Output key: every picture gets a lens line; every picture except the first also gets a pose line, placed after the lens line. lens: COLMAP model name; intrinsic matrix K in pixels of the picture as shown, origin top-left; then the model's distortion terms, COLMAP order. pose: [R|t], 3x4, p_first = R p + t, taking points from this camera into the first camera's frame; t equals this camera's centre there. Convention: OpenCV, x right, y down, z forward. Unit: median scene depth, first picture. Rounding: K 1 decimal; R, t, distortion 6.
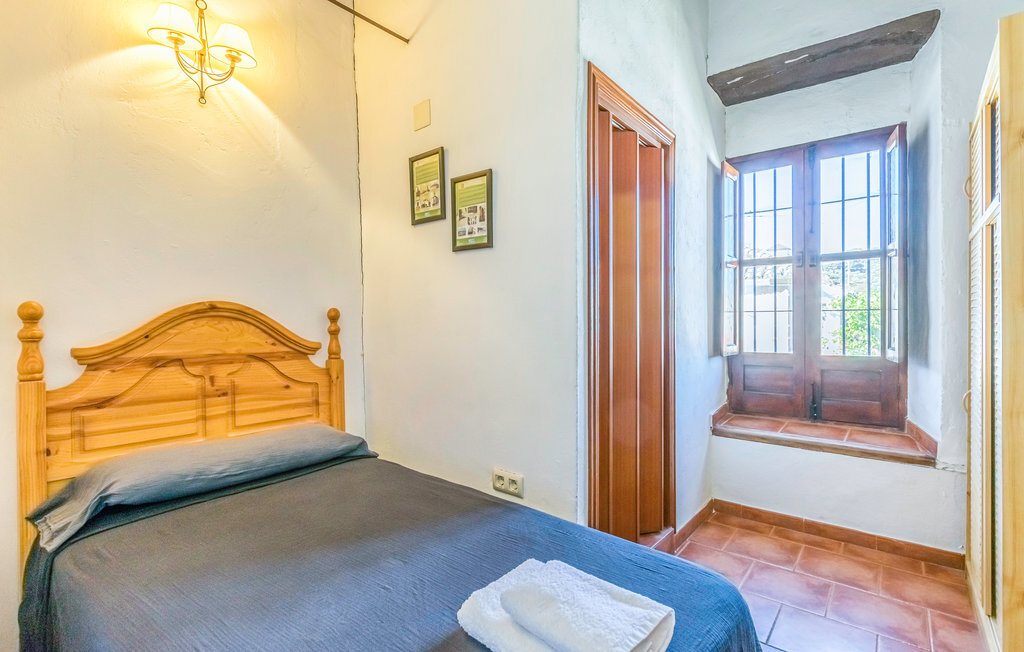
lens RADIAL K [[475.8, 0, 512.0], [0, 475.8, 326.0], [0, 0, 1]] dist [0.000189, 0.000166]
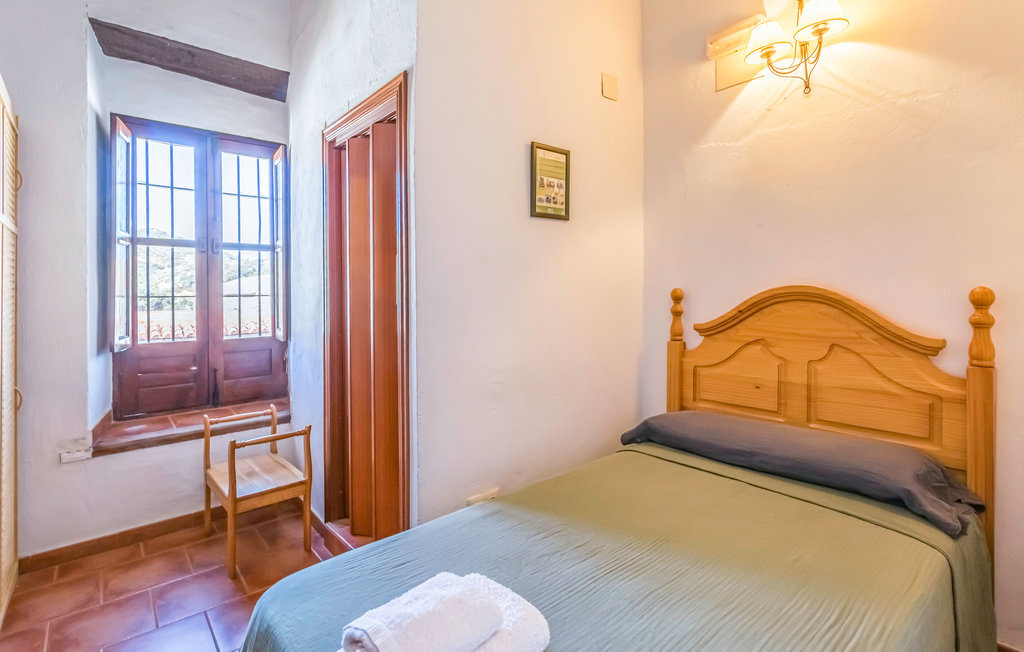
lens RADIAL K [[486.0, 0, 512.5], [0, 486.0, 293.7], [0, 0, 1]] dist [0.000824, 0.000145]
pose [[0.173506, 0.013171, 0.984745, -0.262321], [0.026504, 0.999486, -0.018038, -0.002548], [-0.984476, 0.029230, 0.173068, 0.184252]]
